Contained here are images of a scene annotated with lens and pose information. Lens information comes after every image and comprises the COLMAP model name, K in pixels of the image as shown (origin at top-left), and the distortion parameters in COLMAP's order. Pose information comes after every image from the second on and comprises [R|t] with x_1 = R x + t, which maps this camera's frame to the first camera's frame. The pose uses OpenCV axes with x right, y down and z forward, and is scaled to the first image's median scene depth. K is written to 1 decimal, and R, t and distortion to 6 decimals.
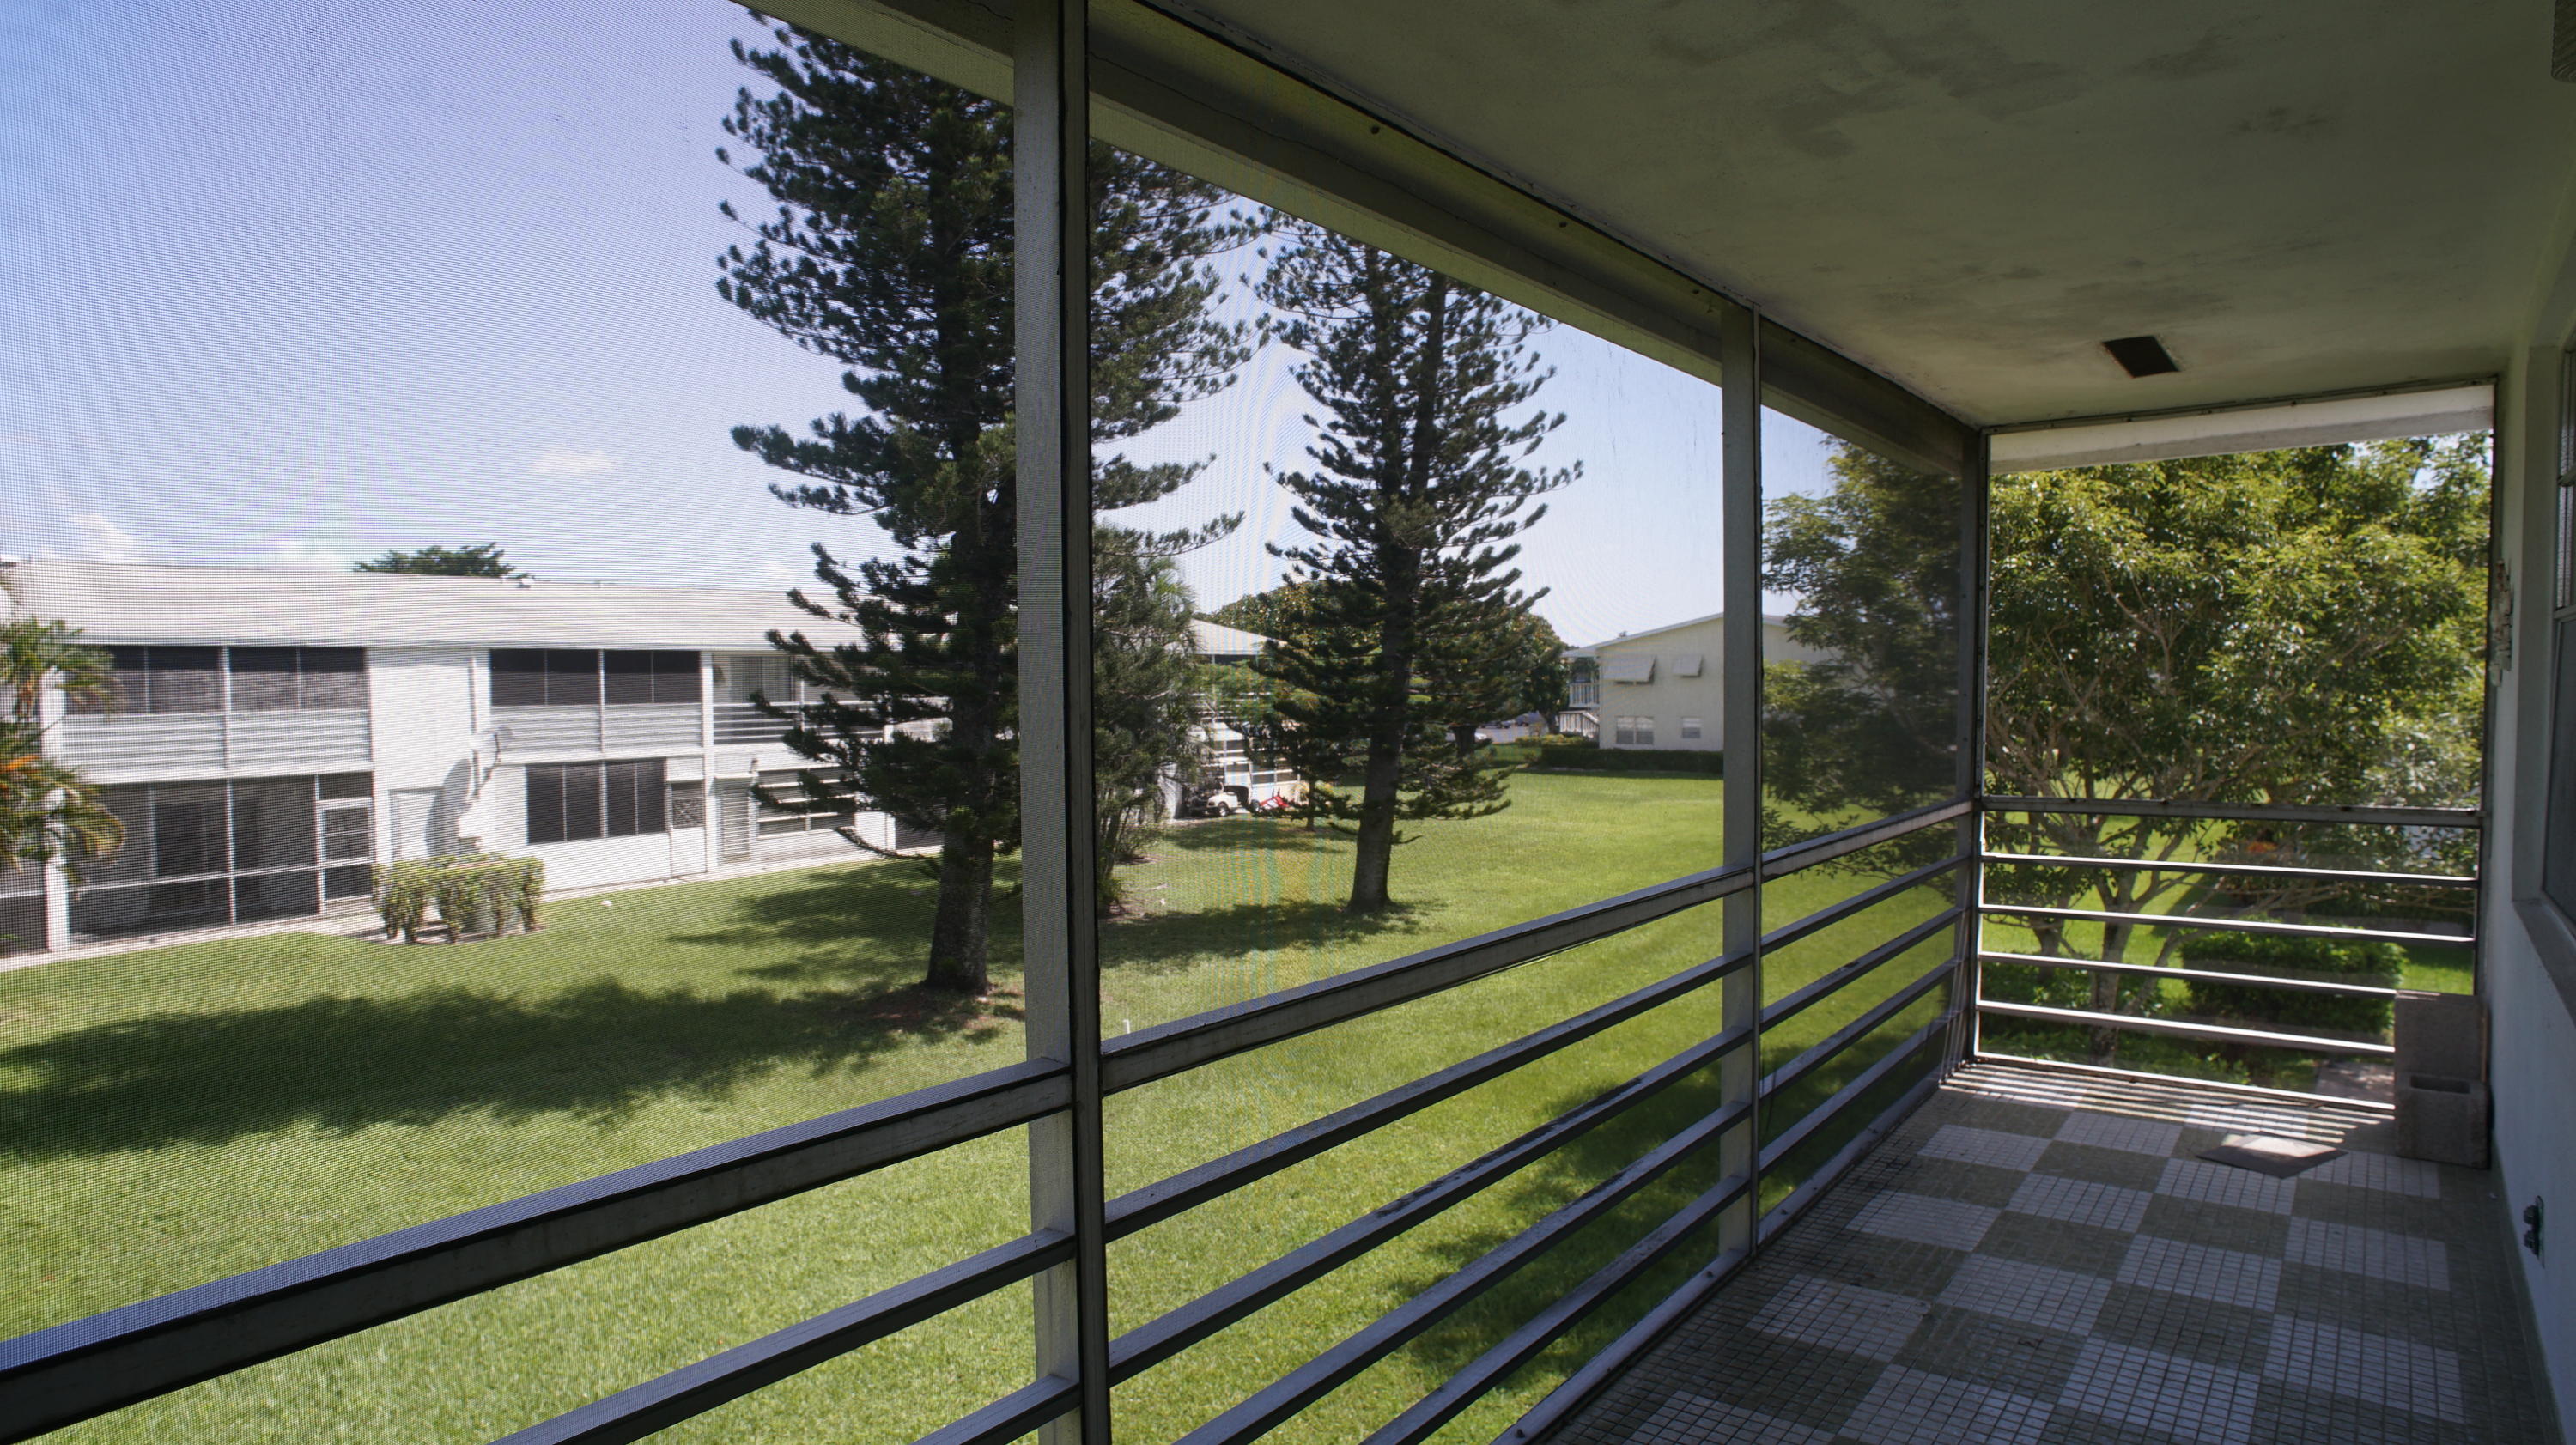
lens RADIAL K [[1484.5, 0, 1282.0], [0, 1484.5, 731.4], [0, 0, 1]] dist [-0.098942, 0.069070]
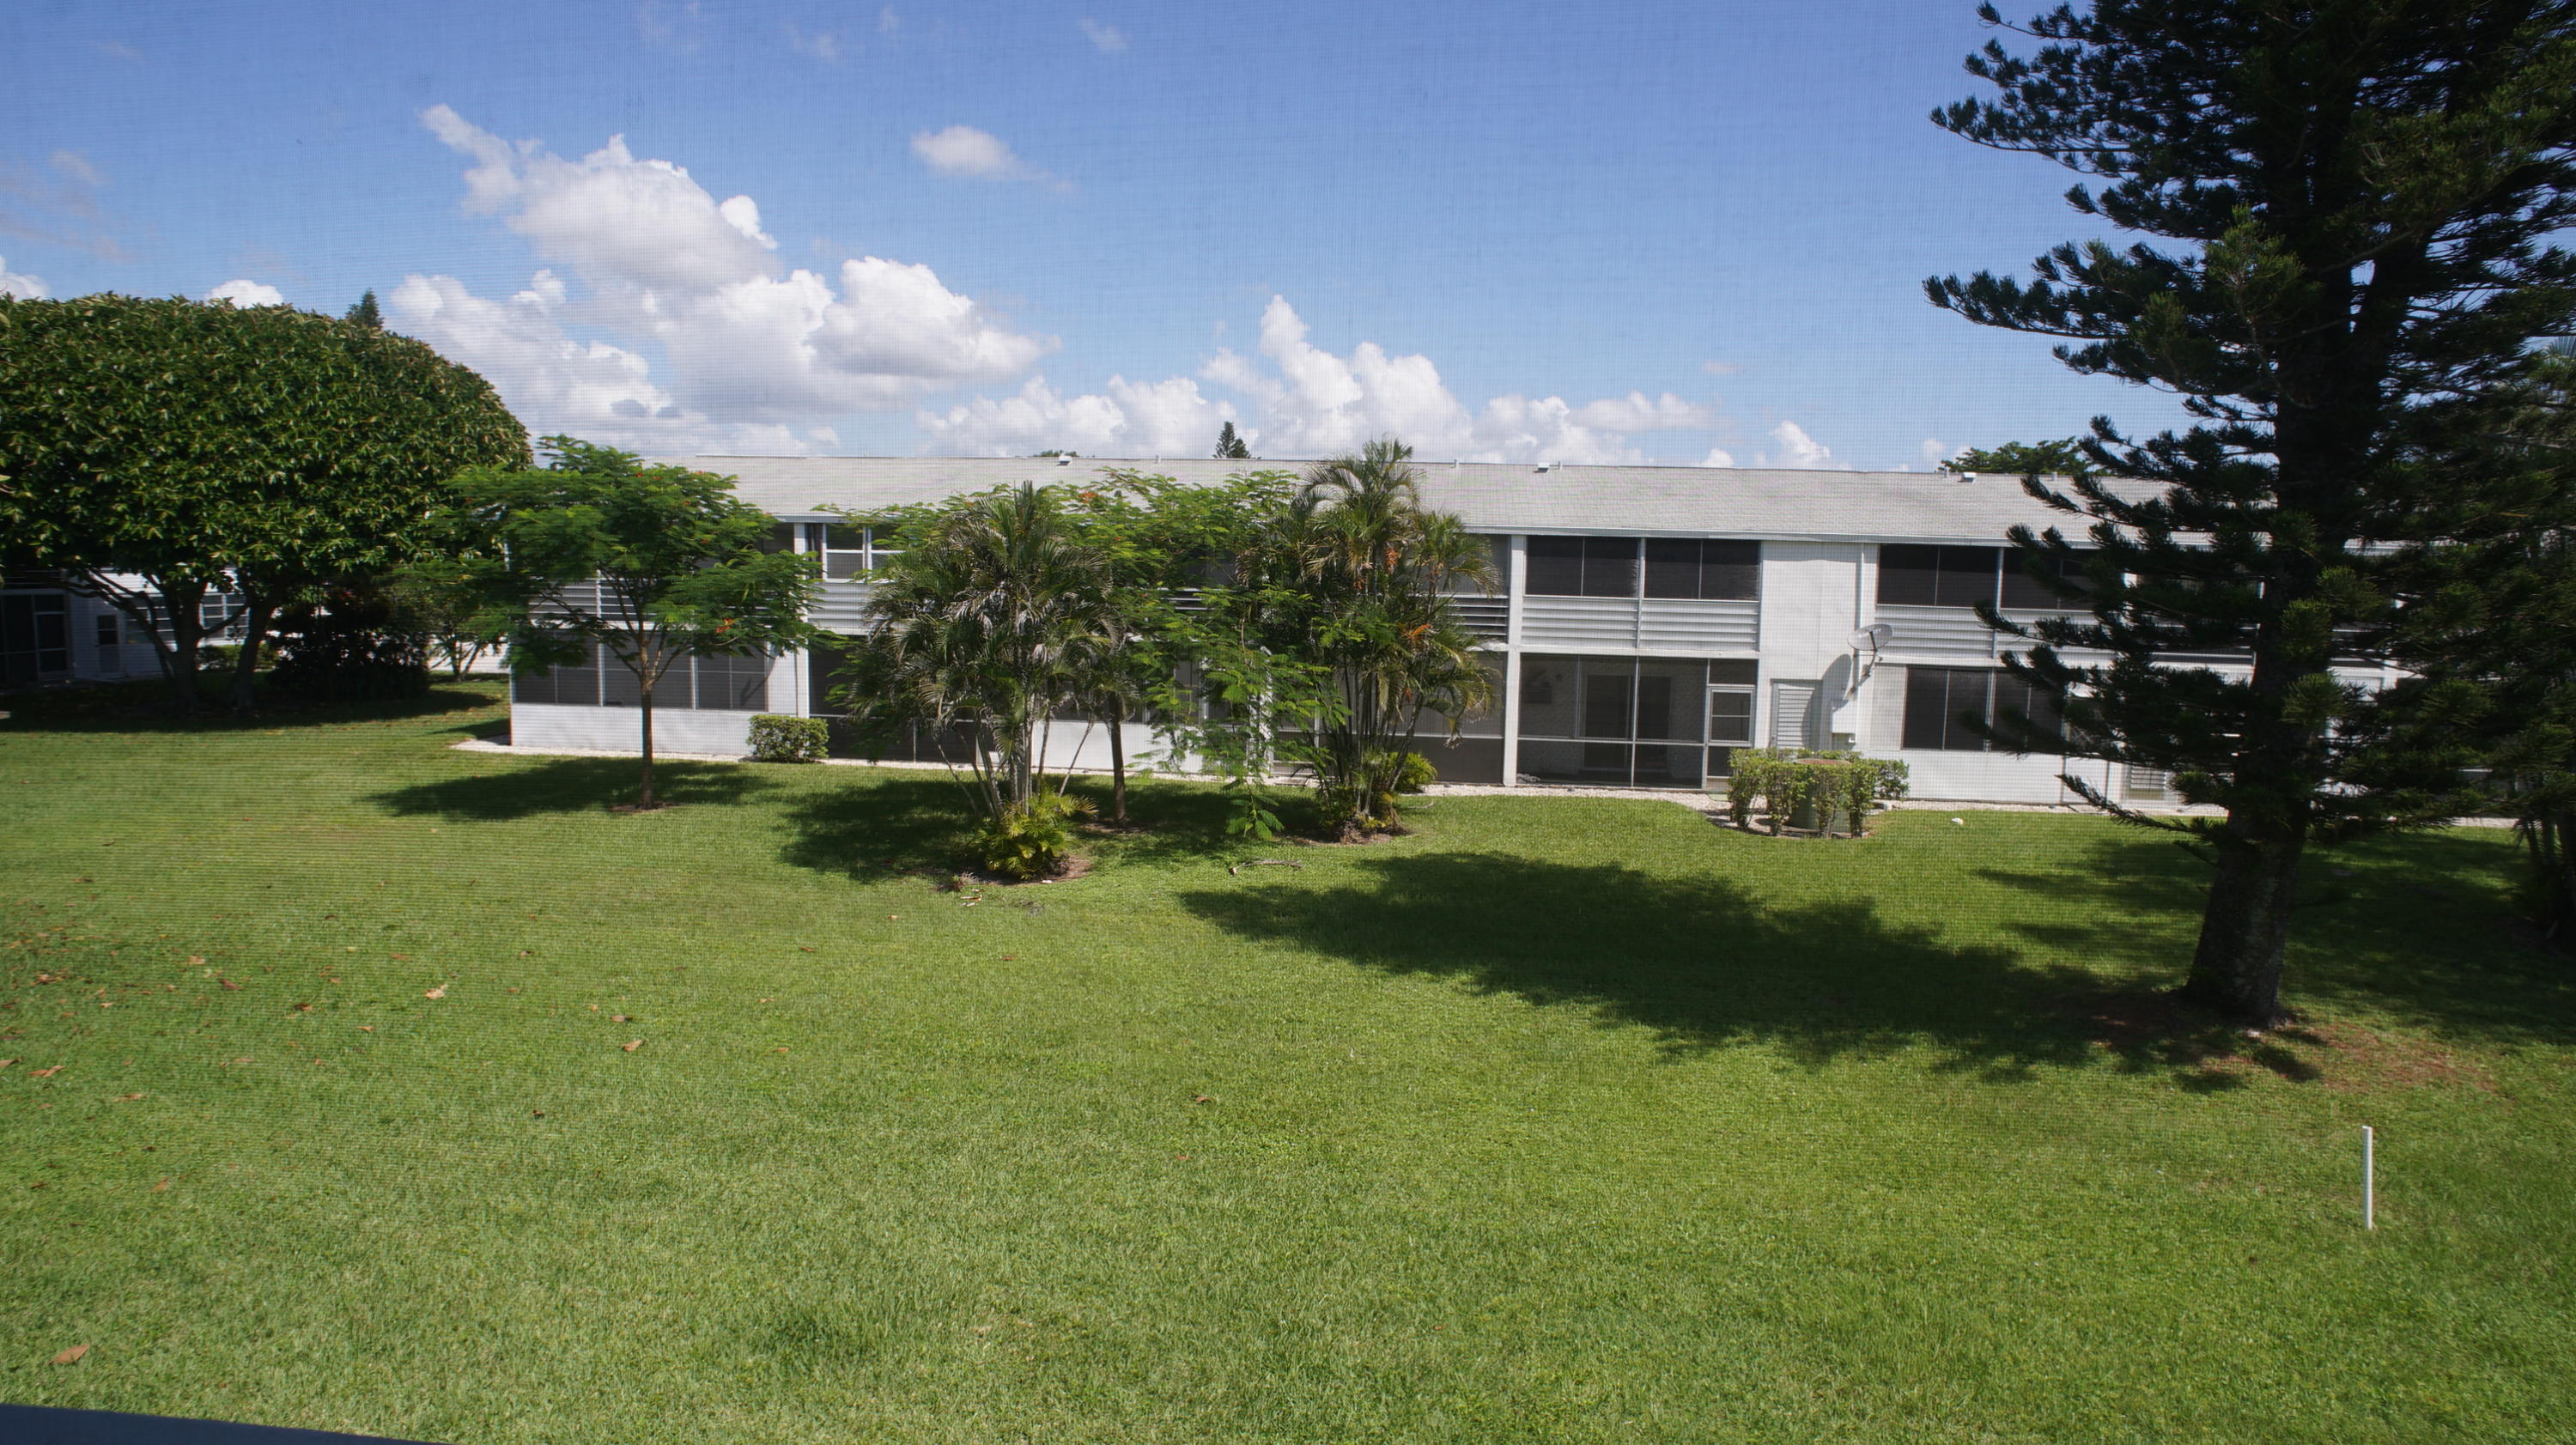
lens RADIAL K [[1484.5, 0, 1282.0], [0, 1484.5, 731.4], [0, 0, 1]] dist [-0.098942, 0.069070]
pose [[0.519965, 0.115794, -0.846303, 0.101787], [-0.055938, 0.993258, 0.101533, -0.010338], [0.852354, -0.005453, 0.522937, 0.162375]]
